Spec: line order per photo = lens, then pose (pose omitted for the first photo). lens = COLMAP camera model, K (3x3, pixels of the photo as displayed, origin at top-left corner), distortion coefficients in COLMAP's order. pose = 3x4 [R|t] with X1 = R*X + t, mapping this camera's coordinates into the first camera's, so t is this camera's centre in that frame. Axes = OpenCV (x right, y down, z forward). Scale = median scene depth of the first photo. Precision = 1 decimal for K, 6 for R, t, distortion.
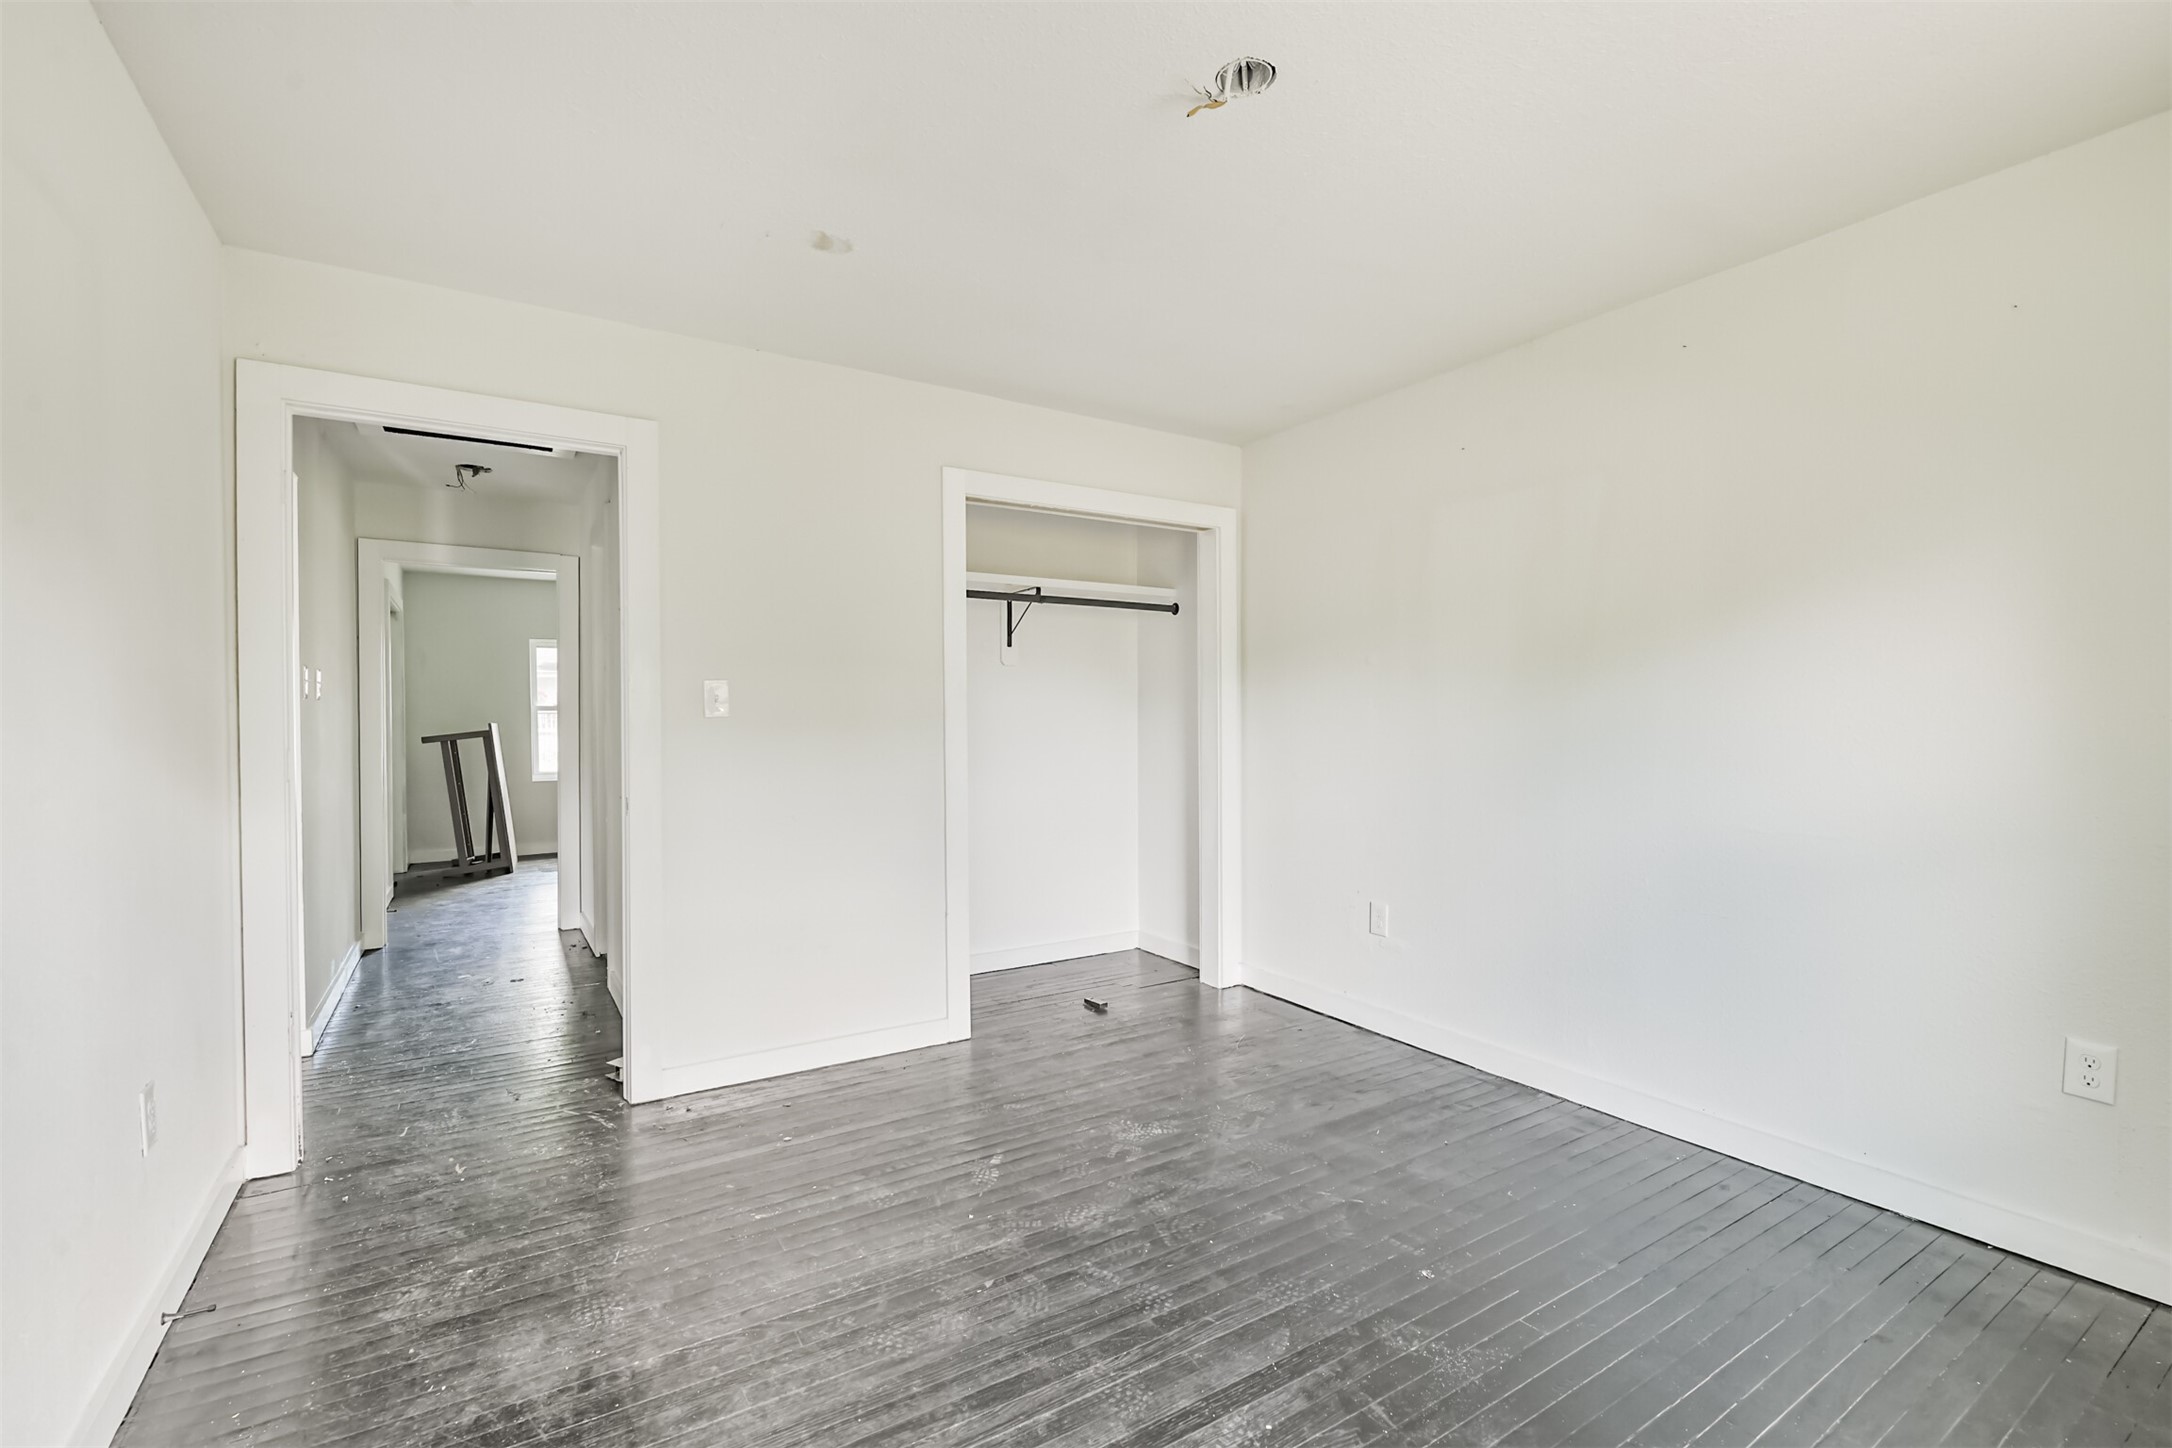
lens RADIAL K [[942.3, 0, 1079.8], [0, 942.3, 723.6], [0, 0, 1]] dist [0.009279, -0.008474]
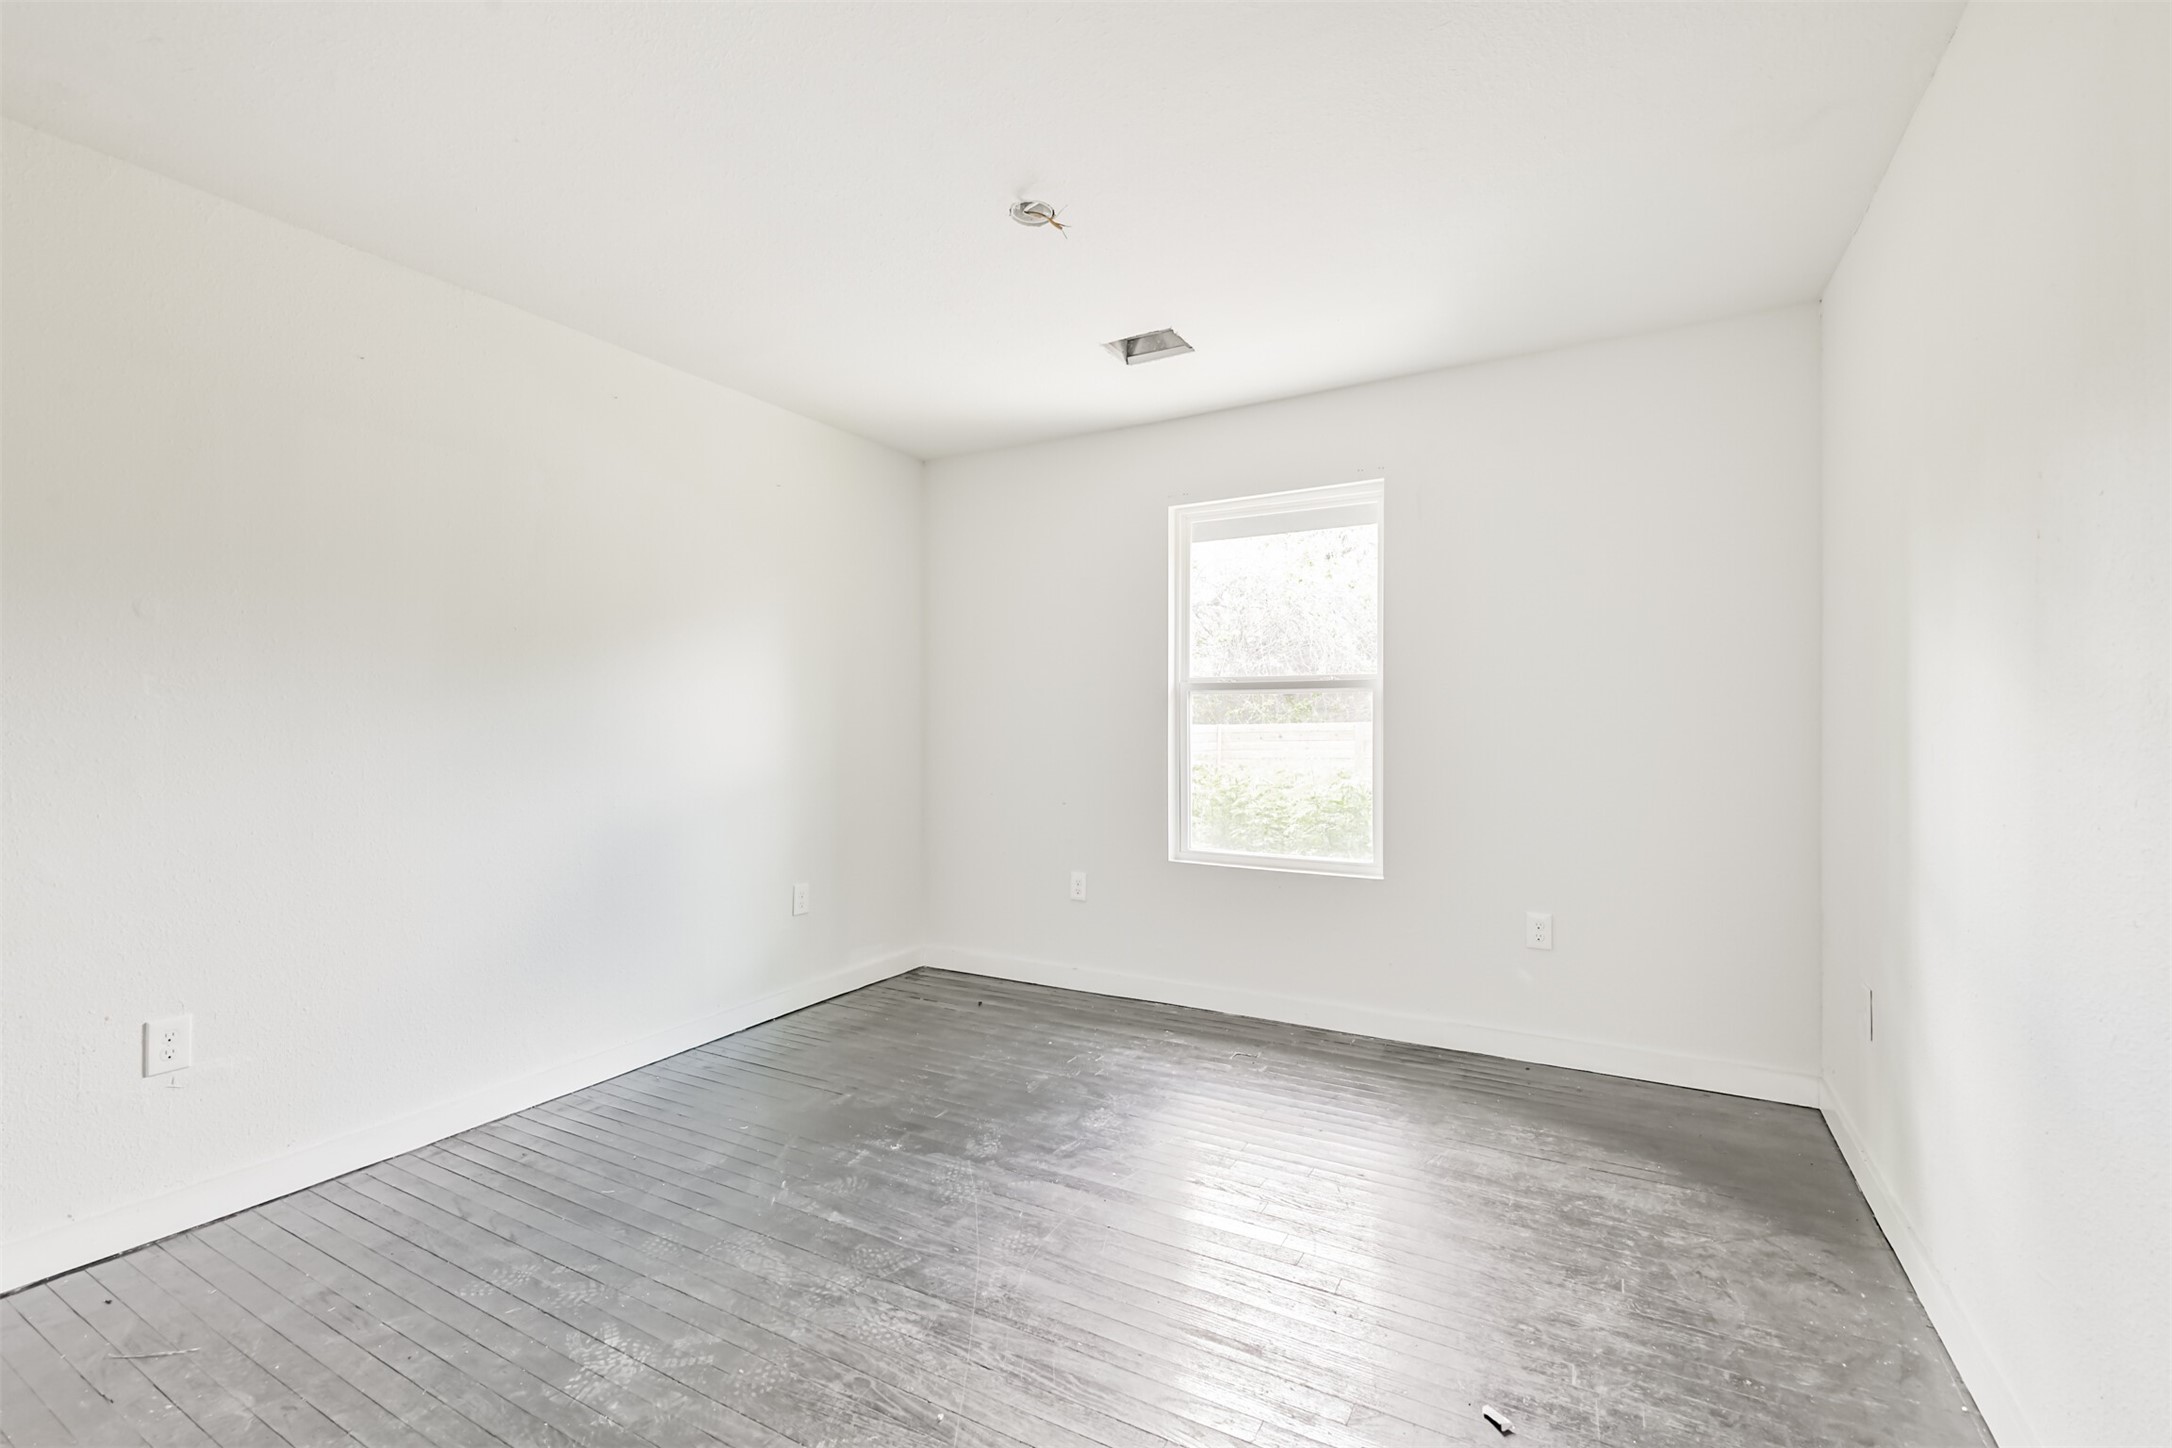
lens RADIAL K [[942.3, 0, 1077.3], [0, 942.3, 713.5], [0, 0, 1]] dist [0.009279, -0.008474]
pose [[-0.476934, 0.007847, 0.878904, -0.613680], [0.004869, 0.999968, -0.006286, 0.000070], [-0.878926, 0.001281, -0.476957, 0.965333]]
